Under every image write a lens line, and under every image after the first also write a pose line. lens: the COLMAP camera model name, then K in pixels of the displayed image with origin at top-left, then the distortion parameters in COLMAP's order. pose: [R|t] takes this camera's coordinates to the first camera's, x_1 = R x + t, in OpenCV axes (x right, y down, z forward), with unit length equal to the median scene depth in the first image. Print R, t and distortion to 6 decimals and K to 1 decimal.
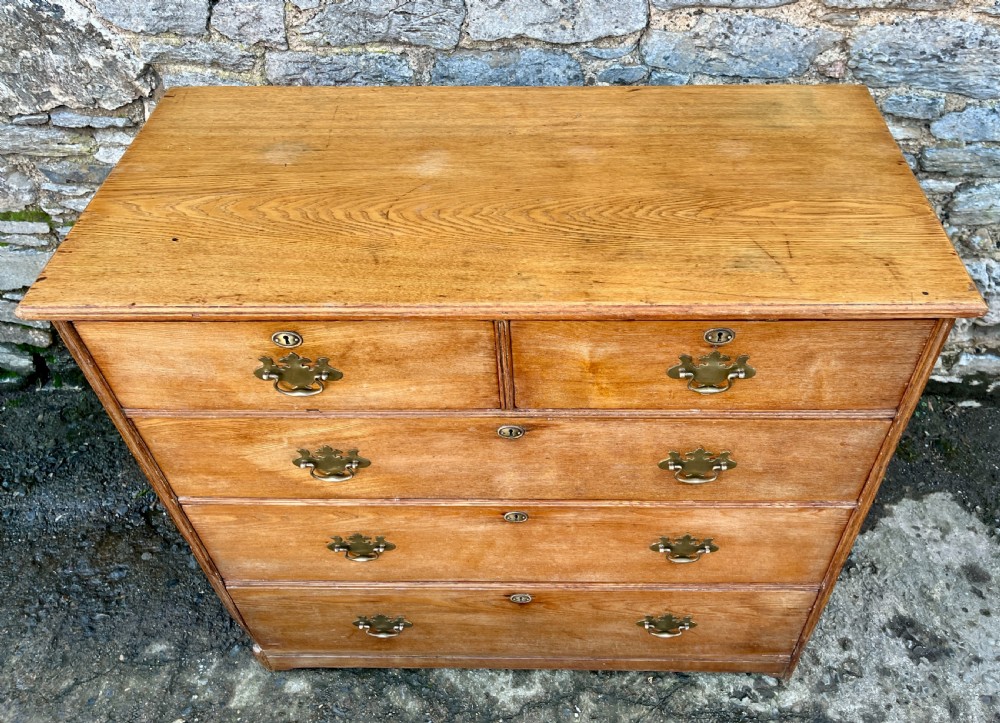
lens RADIAL K [[822.0, 0, 555.5], [0, 822.0, 358.4], [0, 0, 1]] dist [0.027351, -0.000913]
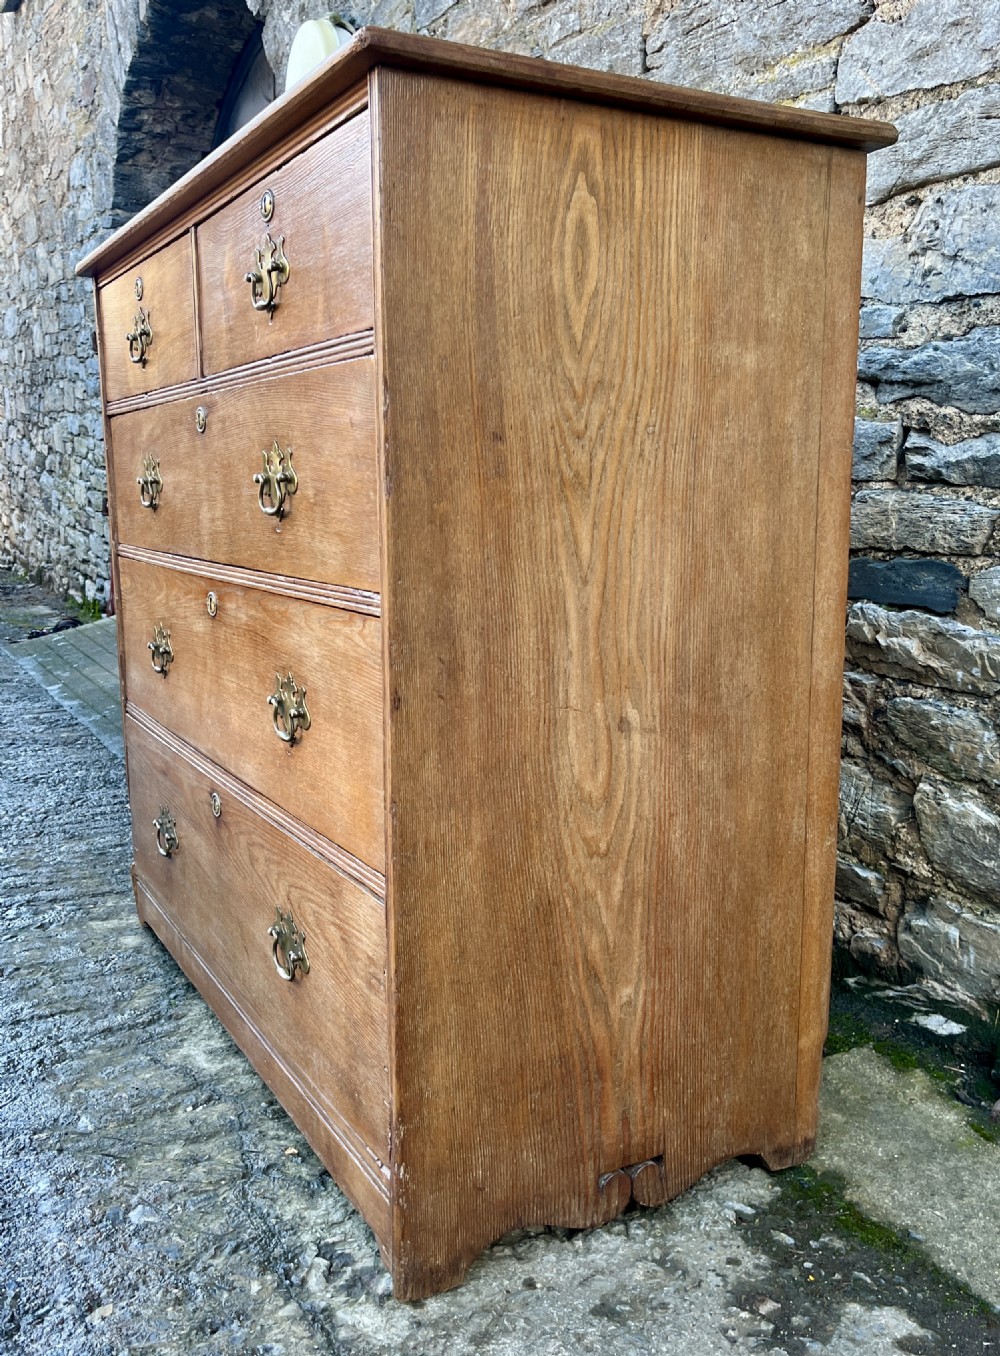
lens RADIAL K [[1240.9, 0, 497.4], [0, 1240.9, 705.3], [0, 0, 1]] dist [0.024625, -0.026640]
pose [[0.483190, 0.158958, -0.860964, 1.035808], [-0.623112, 0.753236, -0.210634, 0.327962], [0.615028, 0.638254, 0.463005, 0.667506]]
